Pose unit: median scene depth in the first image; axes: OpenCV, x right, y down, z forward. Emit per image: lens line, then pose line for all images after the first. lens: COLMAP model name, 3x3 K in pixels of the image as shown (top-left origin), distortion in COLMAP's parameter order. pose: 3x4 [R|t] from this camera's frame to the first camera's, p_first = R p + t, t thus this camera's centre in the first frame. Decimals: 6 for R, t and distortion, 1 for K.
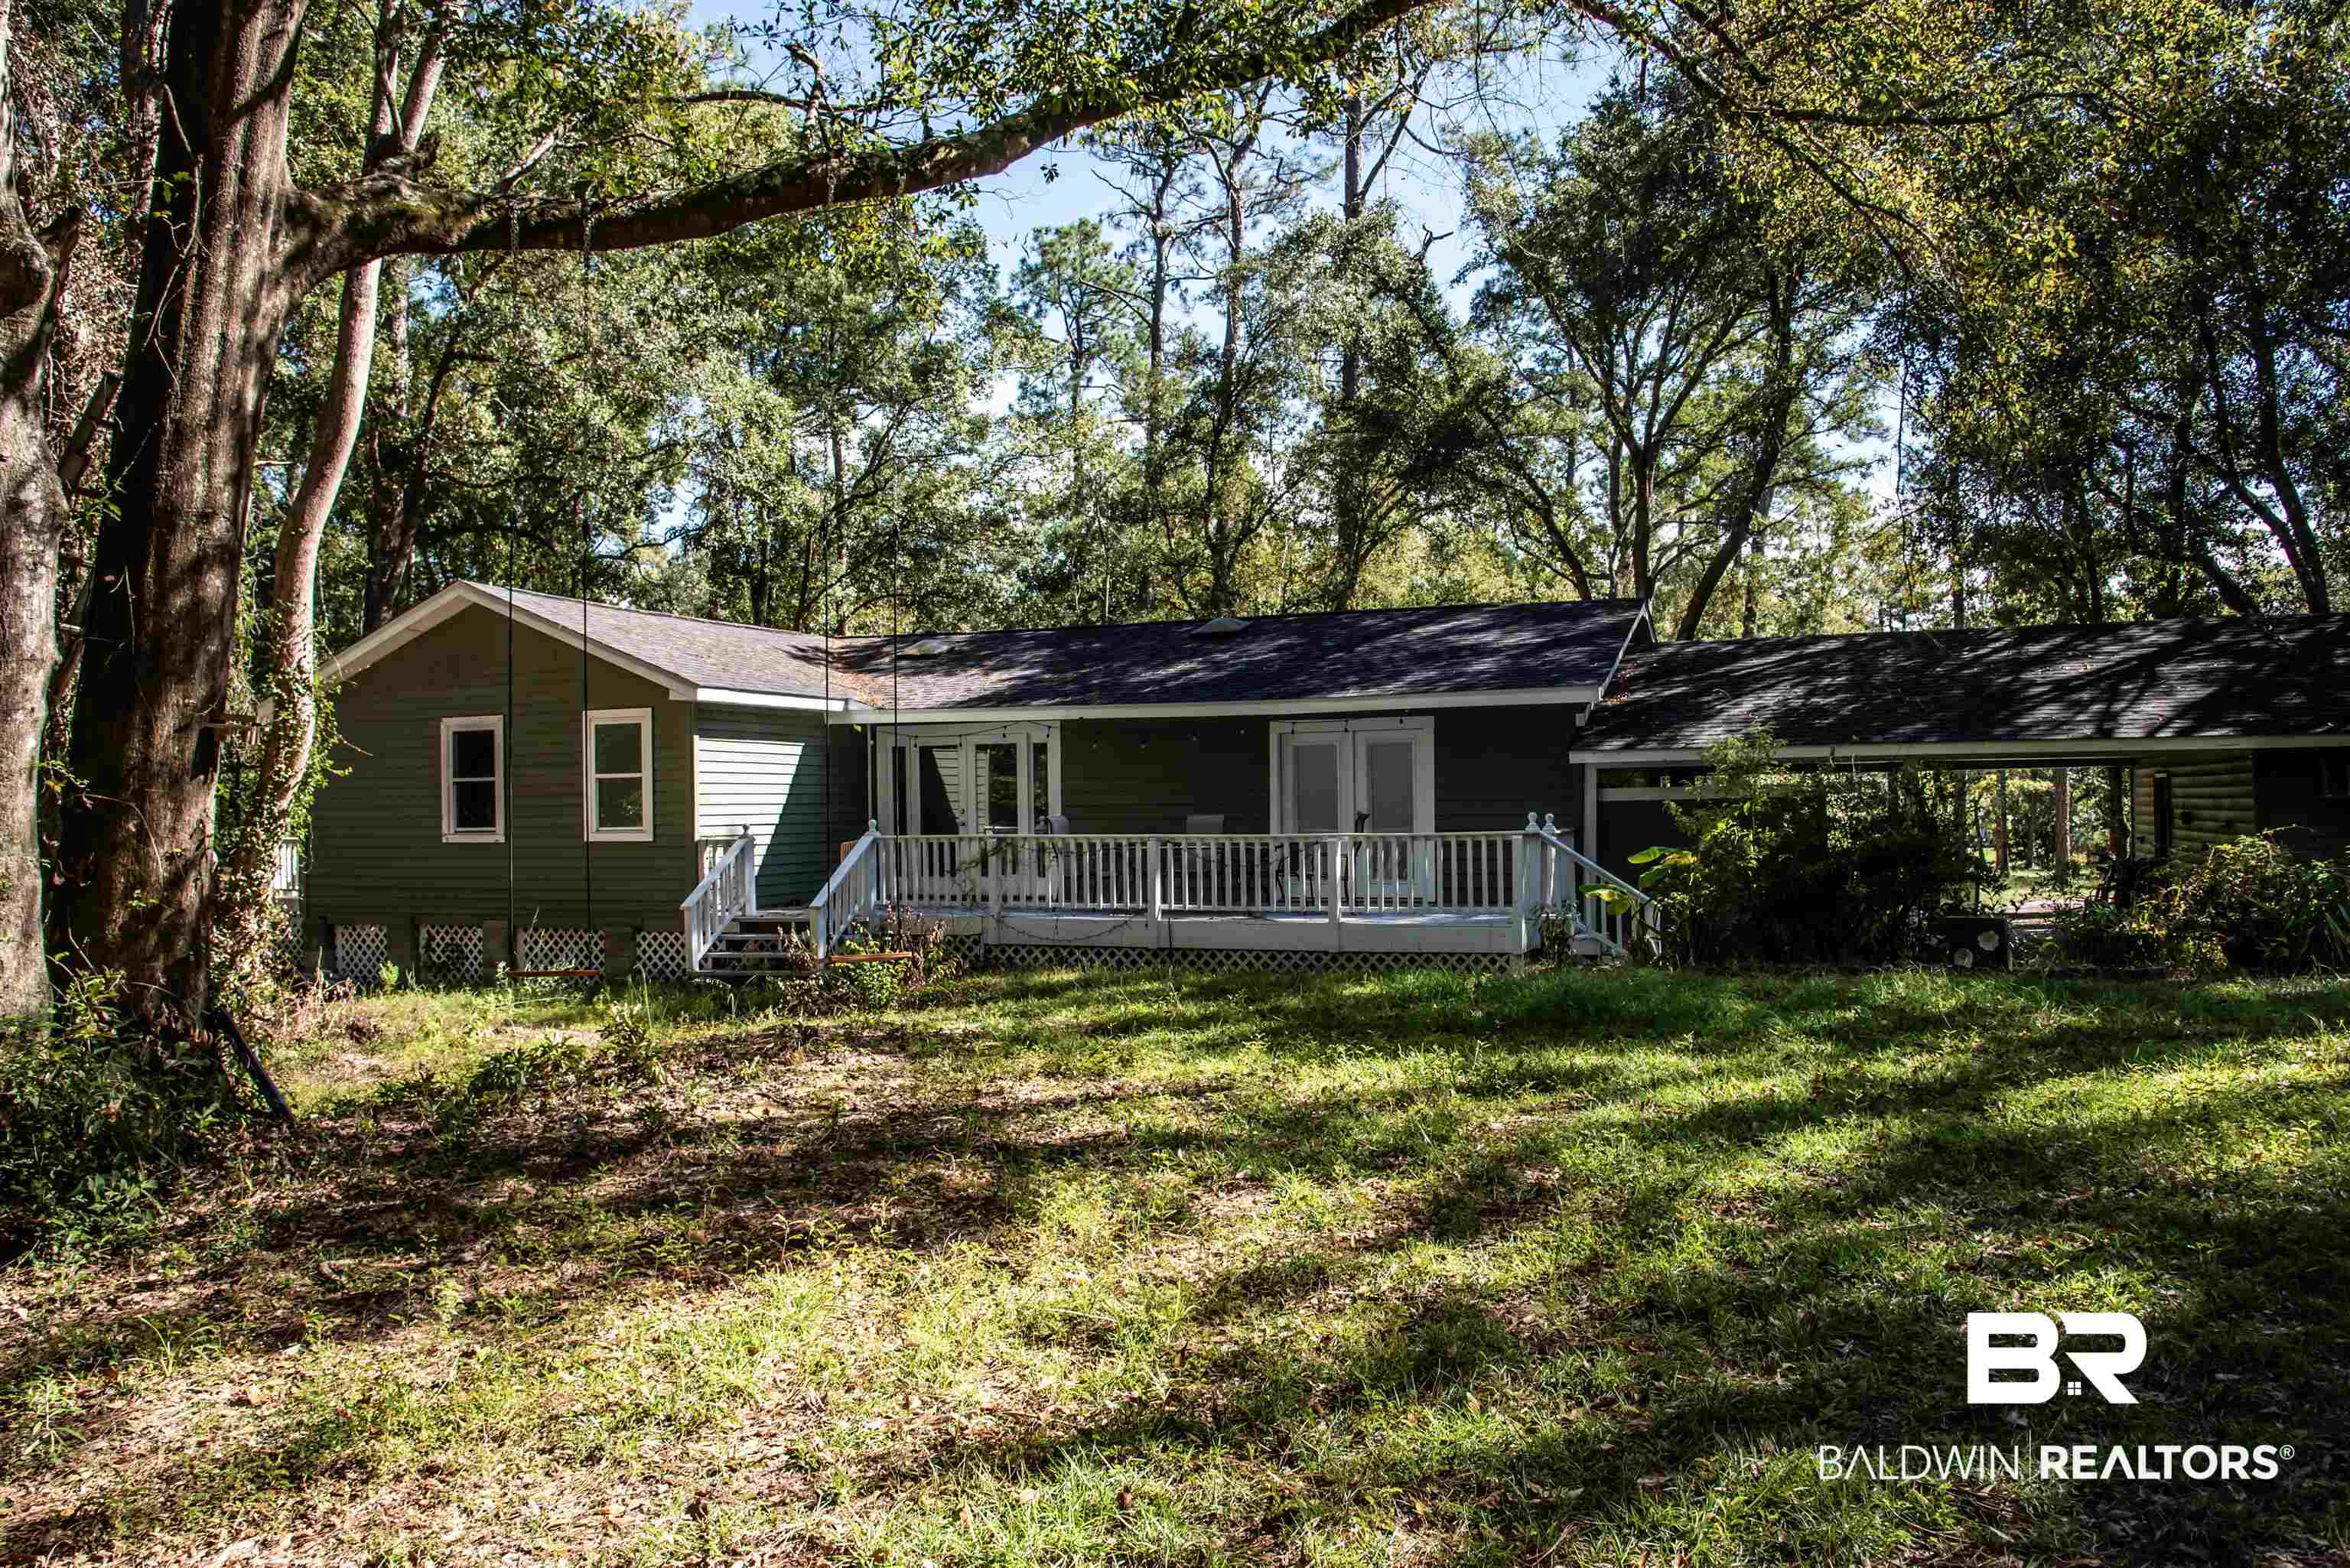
lens RADIAL K [[1710.9, 0, 1169.8], [0, 1710.9, 754.1], [0, 0, 1]] dist [-0.070140, 0.000909]
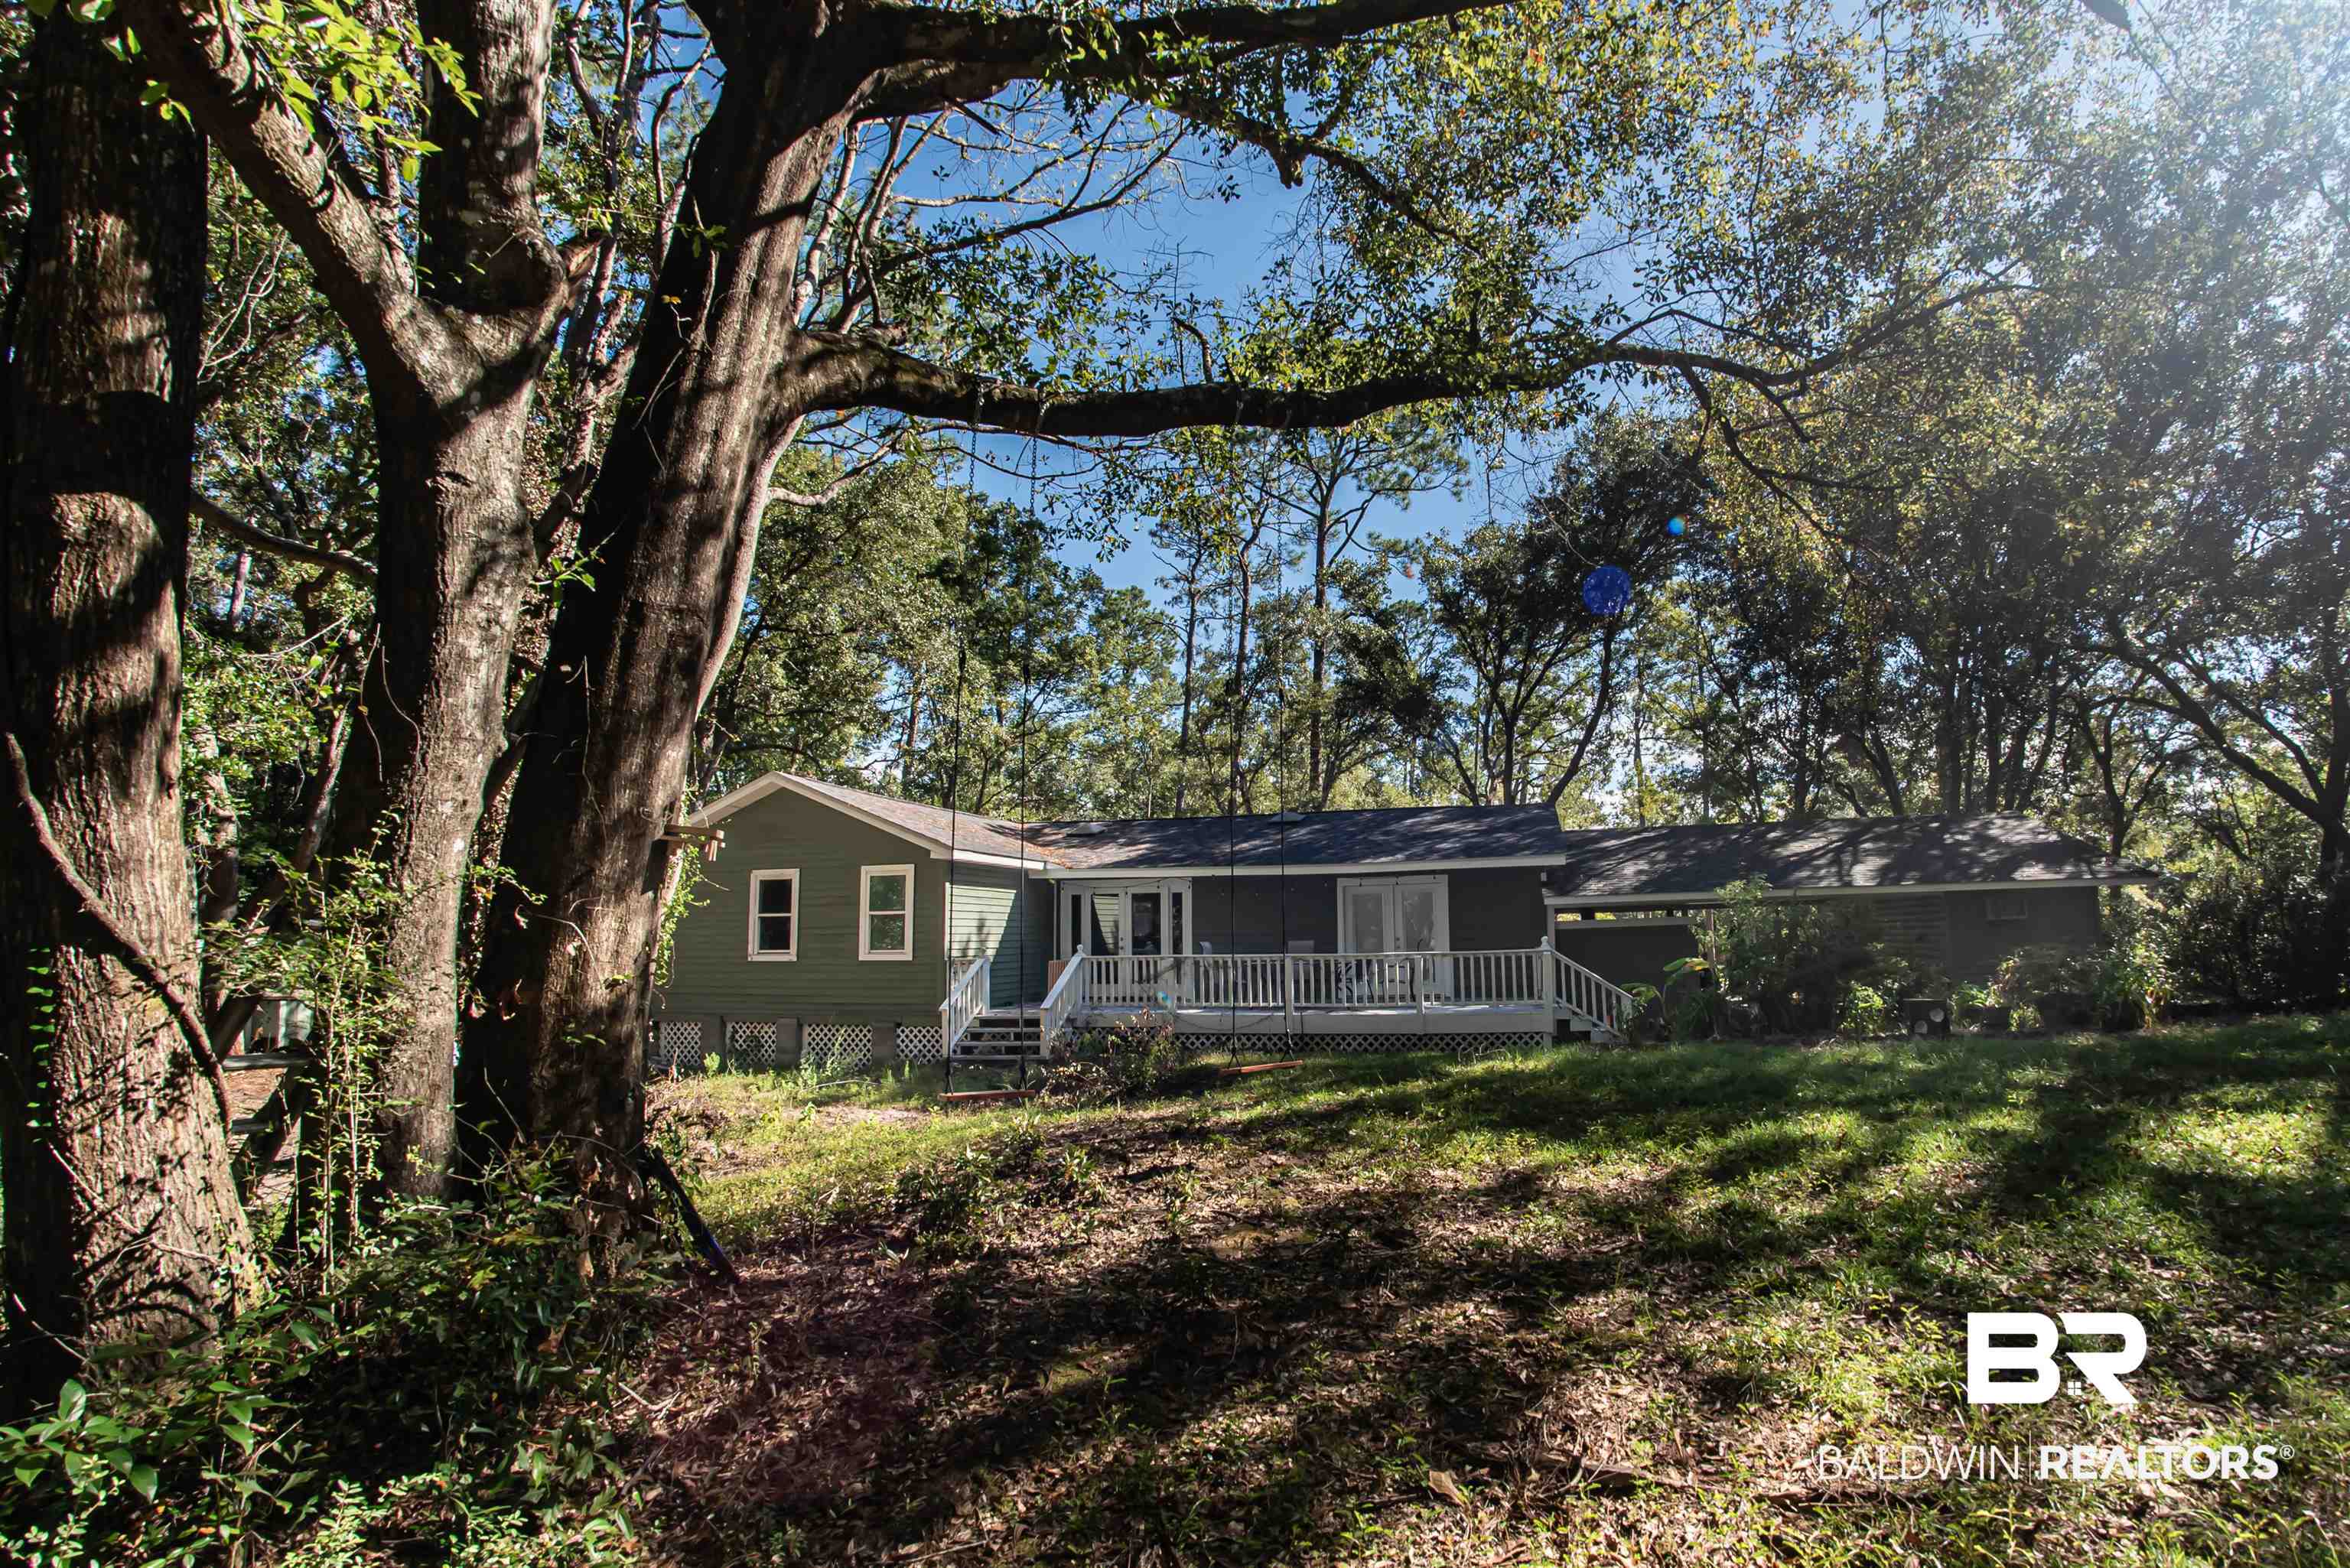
lens RADIAL K [[973.5, 0, 1324.3], [0, 973.5, 795.8], [0, 0, 1]] dist [-0.086127, 0.000186]
pose [[0.983594, 0.019715, 0.179317, -0.112177], [0.000791, 0.993530, -0.113571, 0.006507], [-0.180395, 0.111850, 0.977214, 0.157153]]
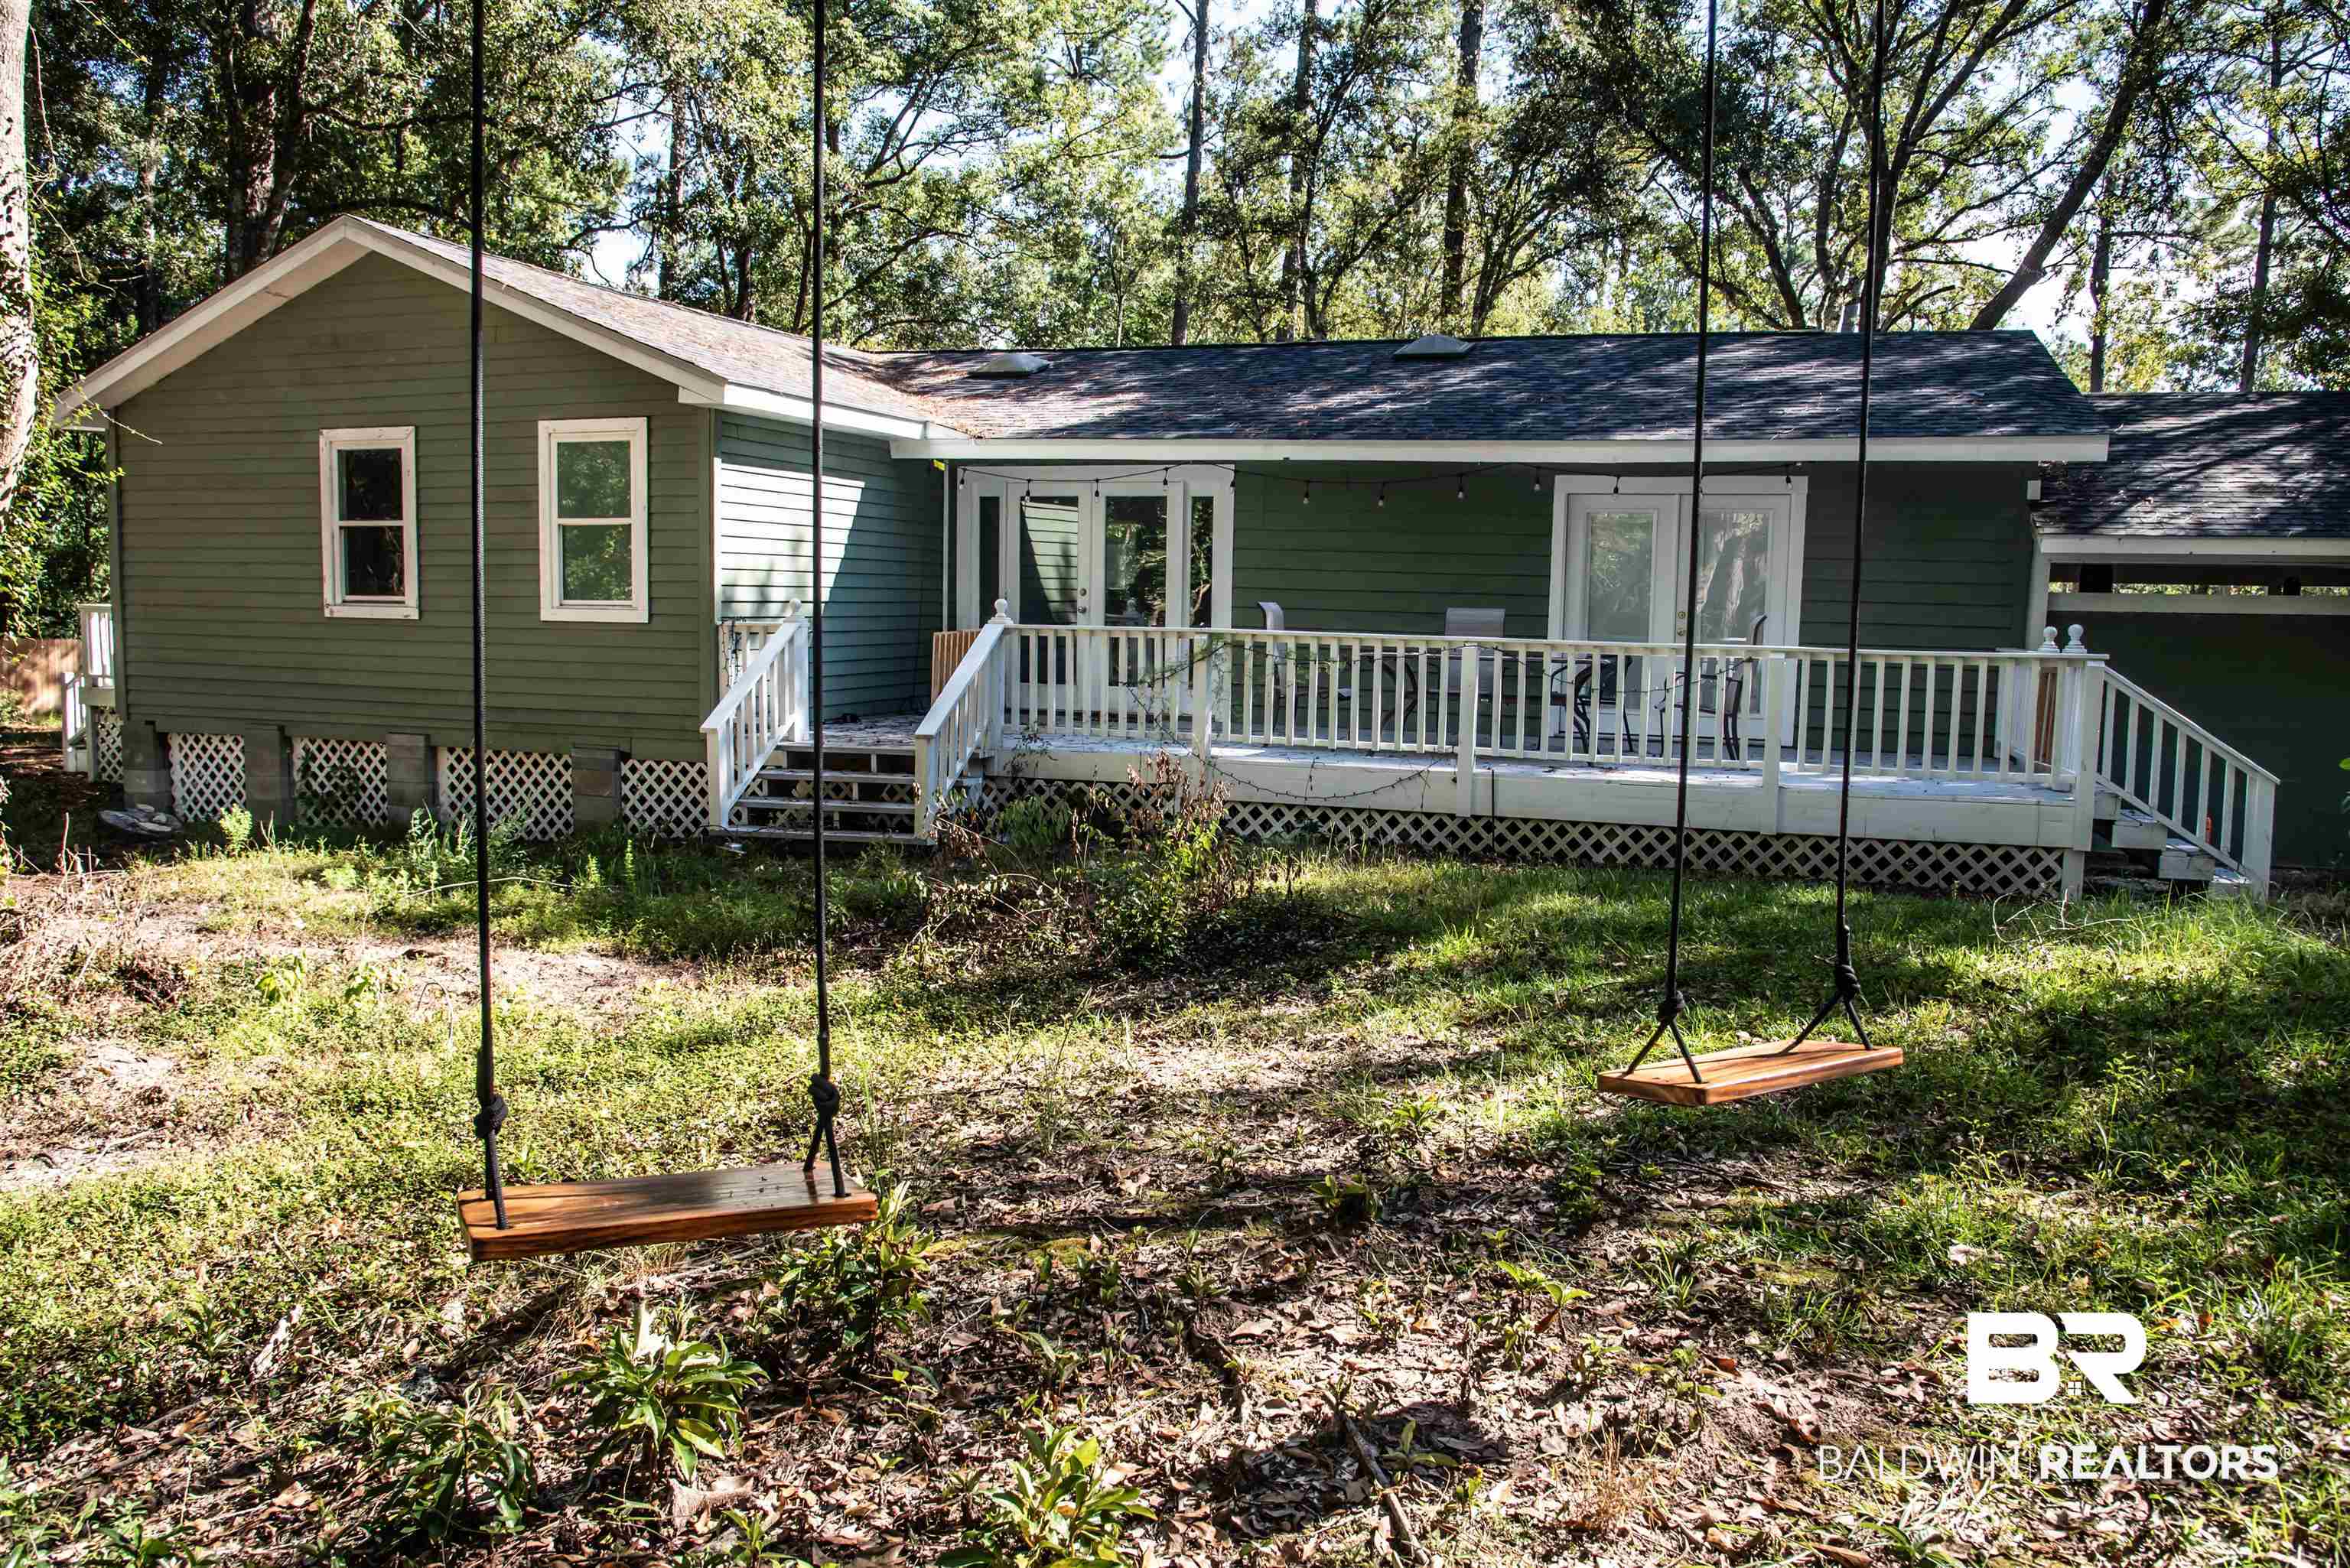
lens RADIAL K [[1710.9, 0, 1169.8], [0, 1710.9, 754.1], [0, 0, 1]] dist [-0.070140, 0.000909]
pose [[0.998484, 0.027802, 0.047513, -0.128821], [-0.033287, 0.992353, 0.118863, 0.016496], [-0.043845, -0.120264, 0.991773, 0.325126]]
